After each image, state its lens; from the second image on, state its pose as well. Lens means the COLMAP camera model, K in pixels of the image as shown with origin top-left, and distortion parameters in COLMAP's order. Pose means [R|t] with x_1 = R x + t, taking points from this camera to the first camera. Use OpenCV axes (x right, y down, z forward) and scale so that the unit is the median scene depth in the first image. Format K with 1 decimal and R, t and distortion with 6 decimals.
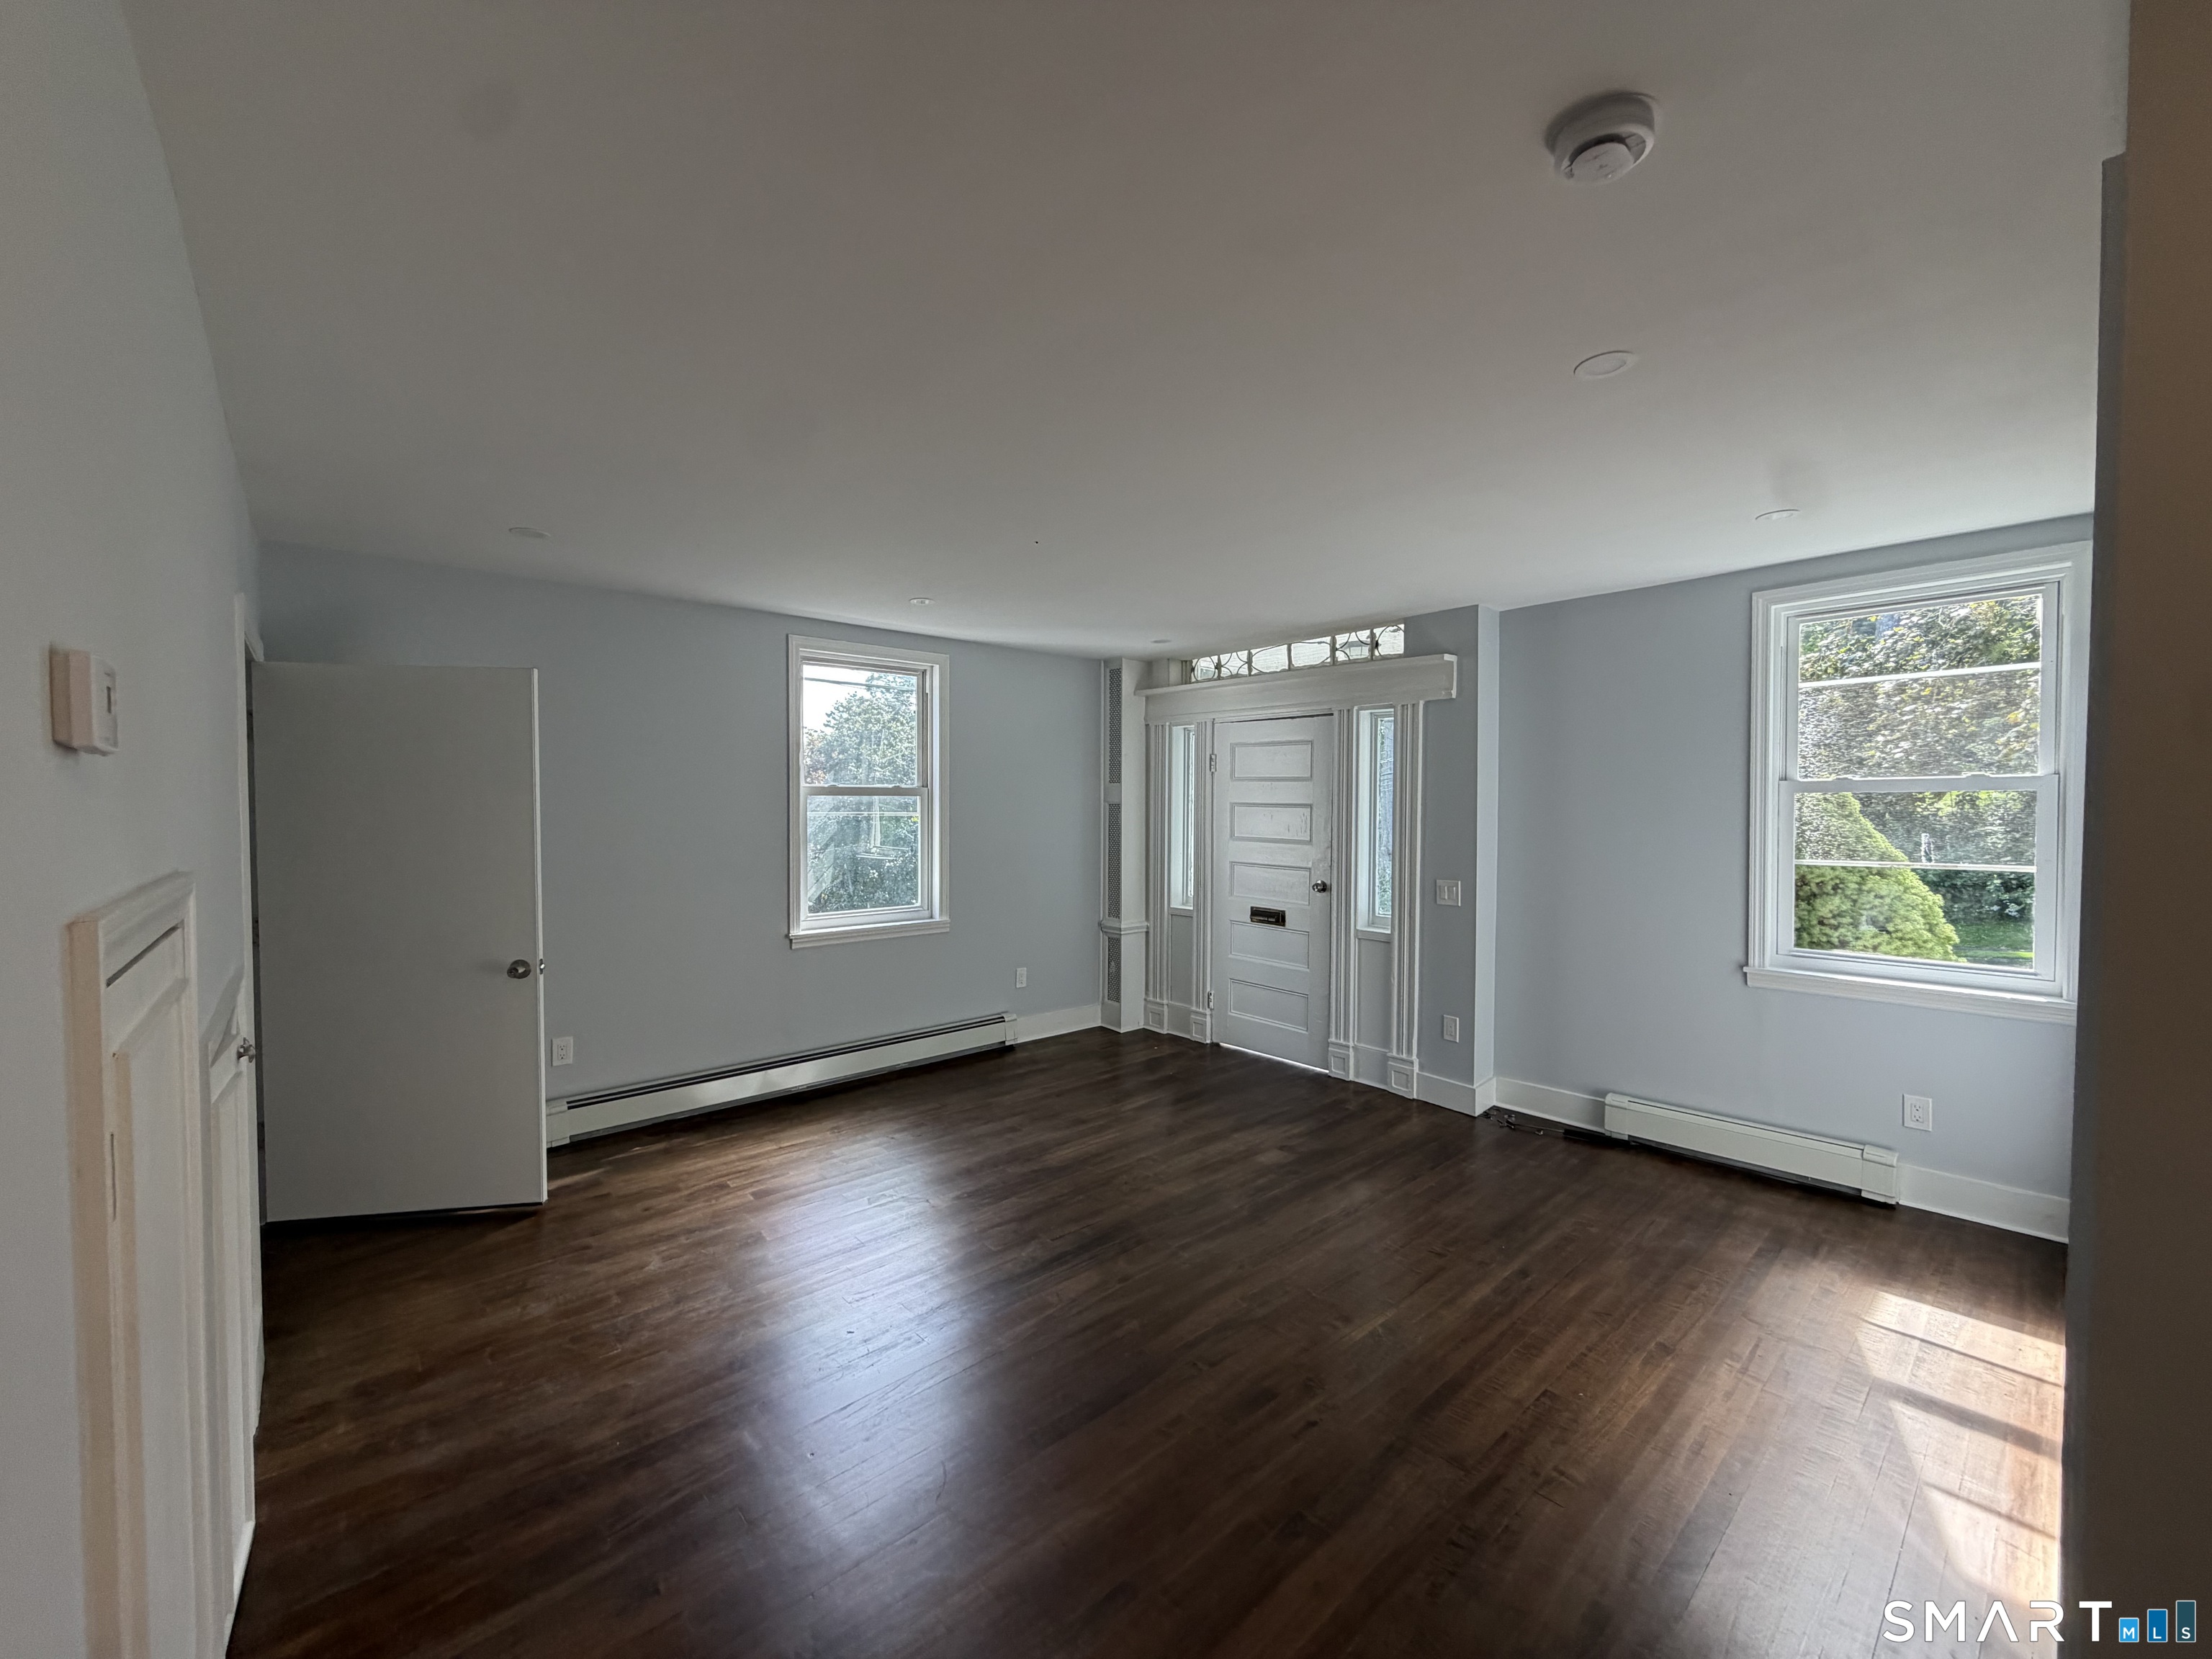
lens RADIAL K [[880.6, 0, 1096.6], [0, 880.6, 832.9], [0, 0, 1]] dist [-0.000484, 0.000562]
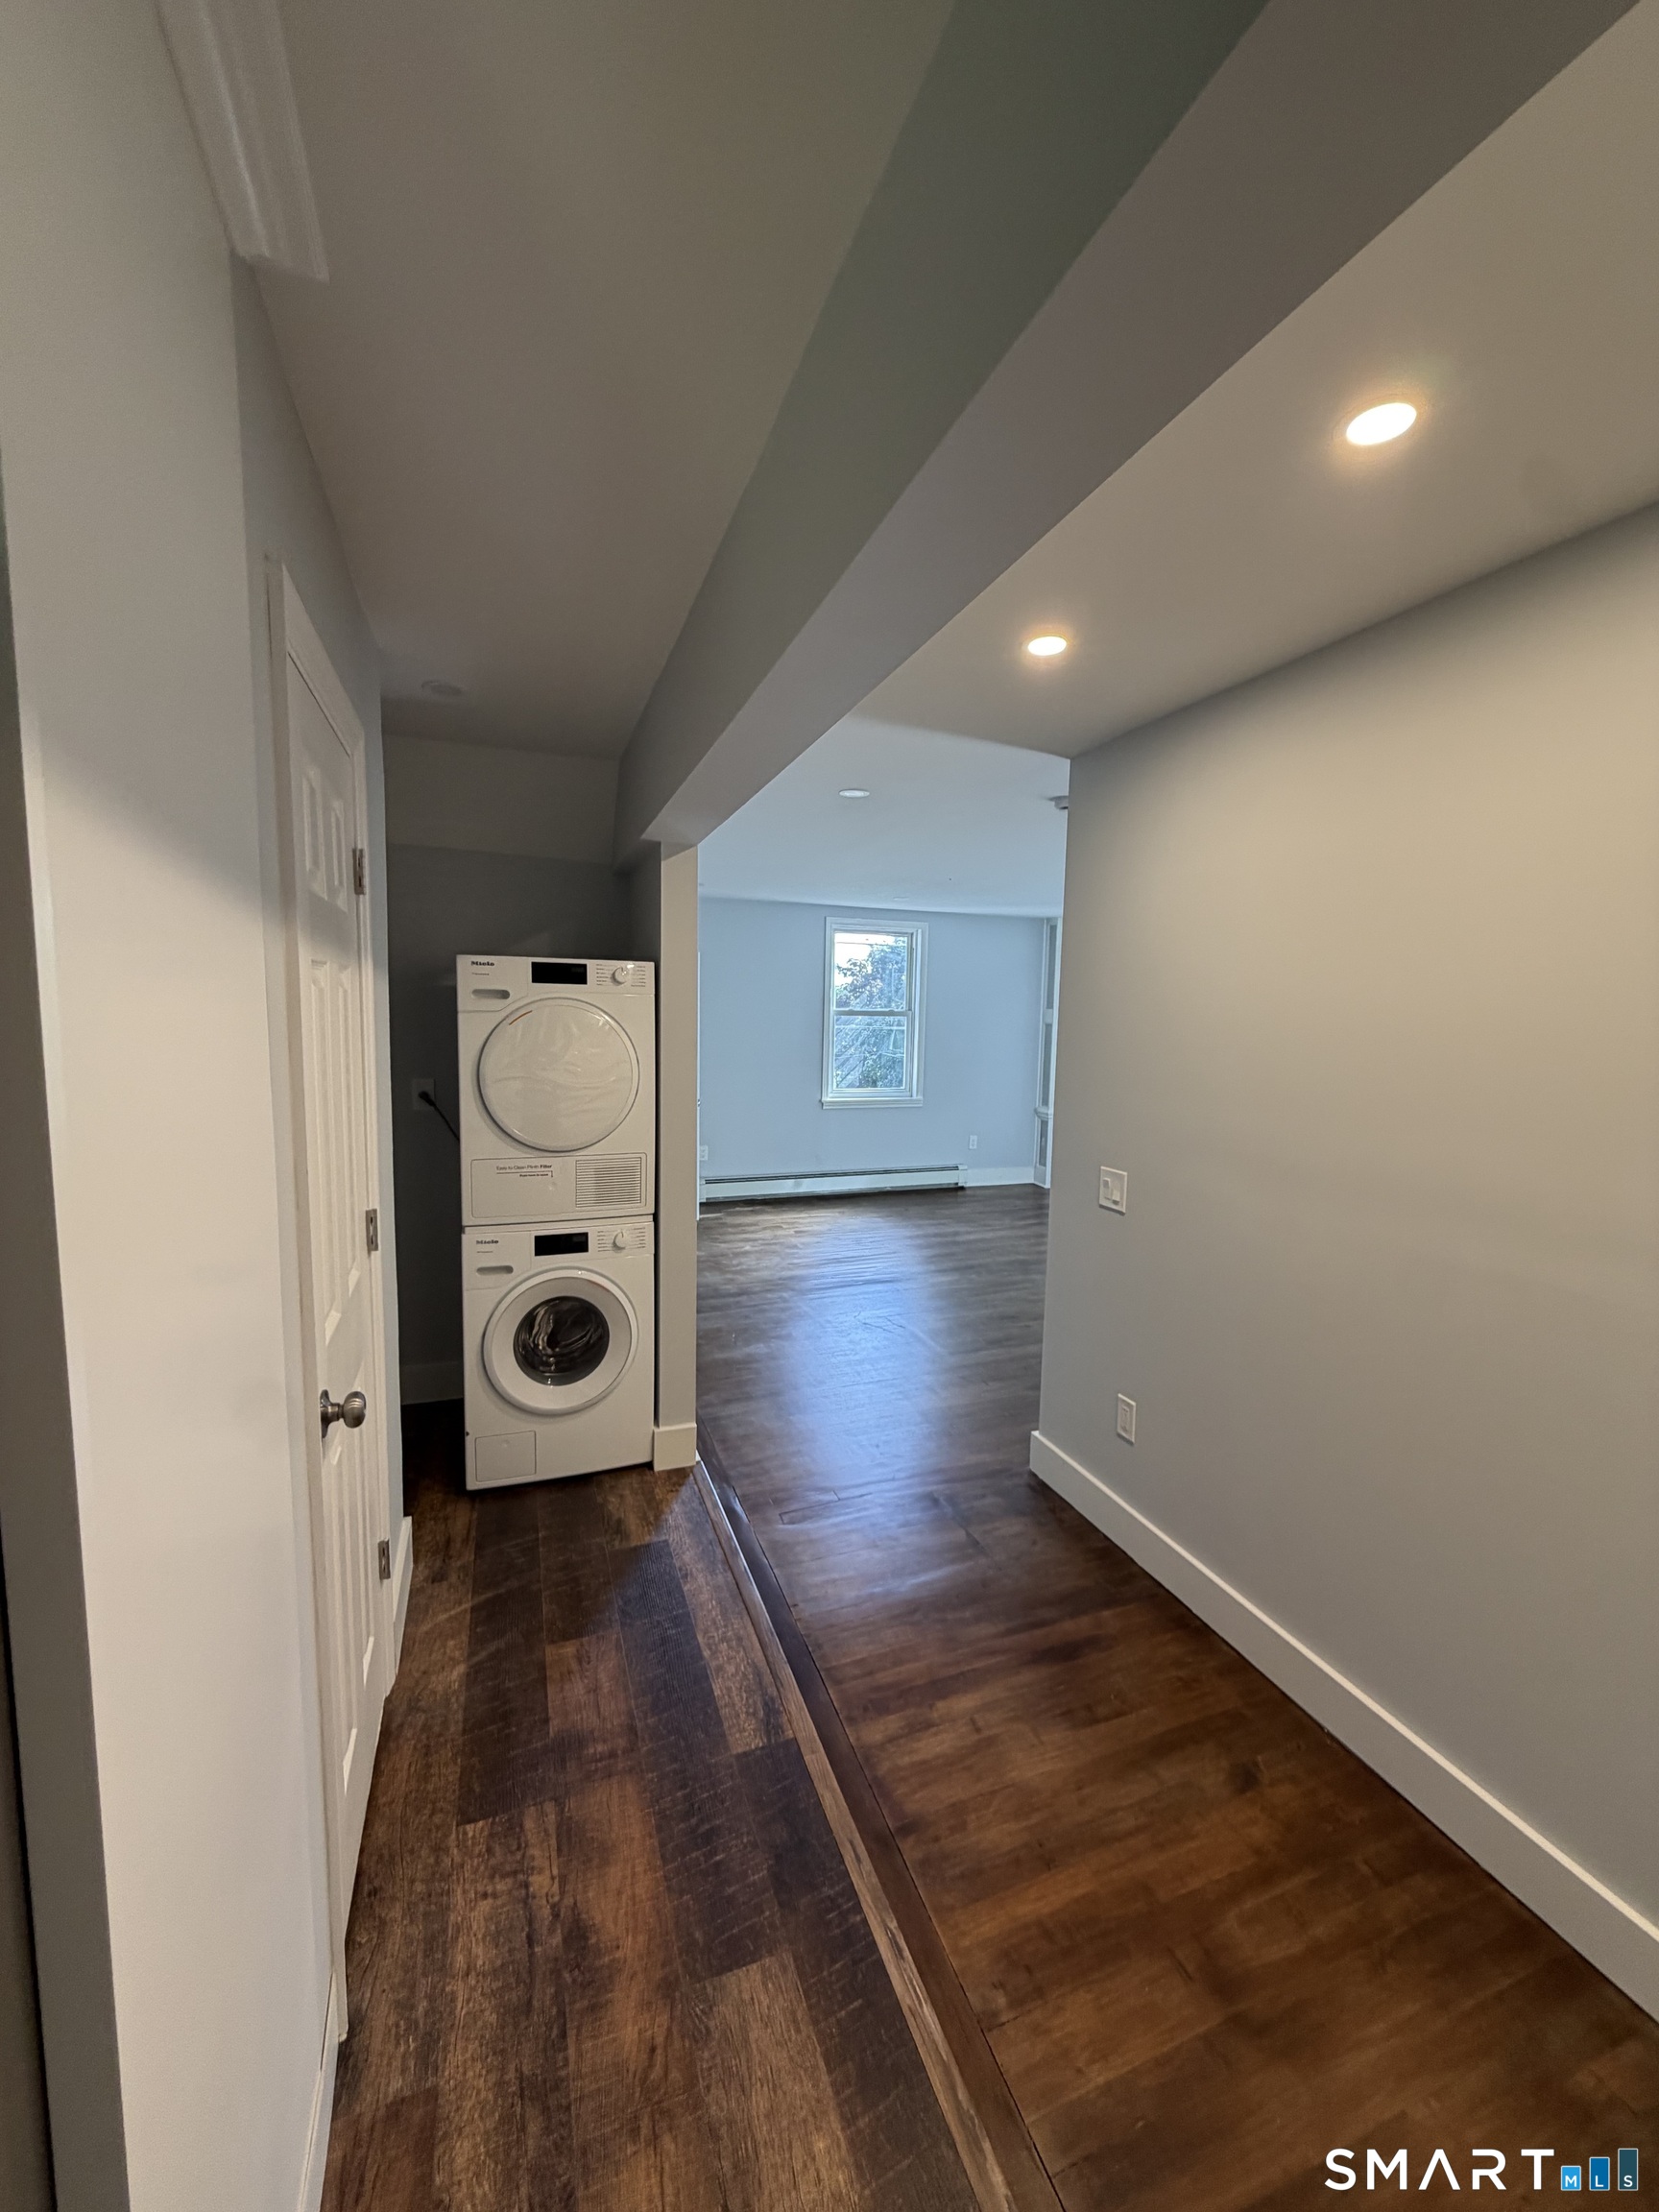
lens RADIAL K [[880.6, 0, 839.0], [0, 880.6, 1105.4], [0, 0, 1]] dist [-0.000484, 0.000562]
pose [[0.937767, 0.052505, -0.343274, 0.219806], [-0.027942, 0.996707, 0.076116, -0.001298], [0.346140, -0.061788, 0.936146, -0.472687]]
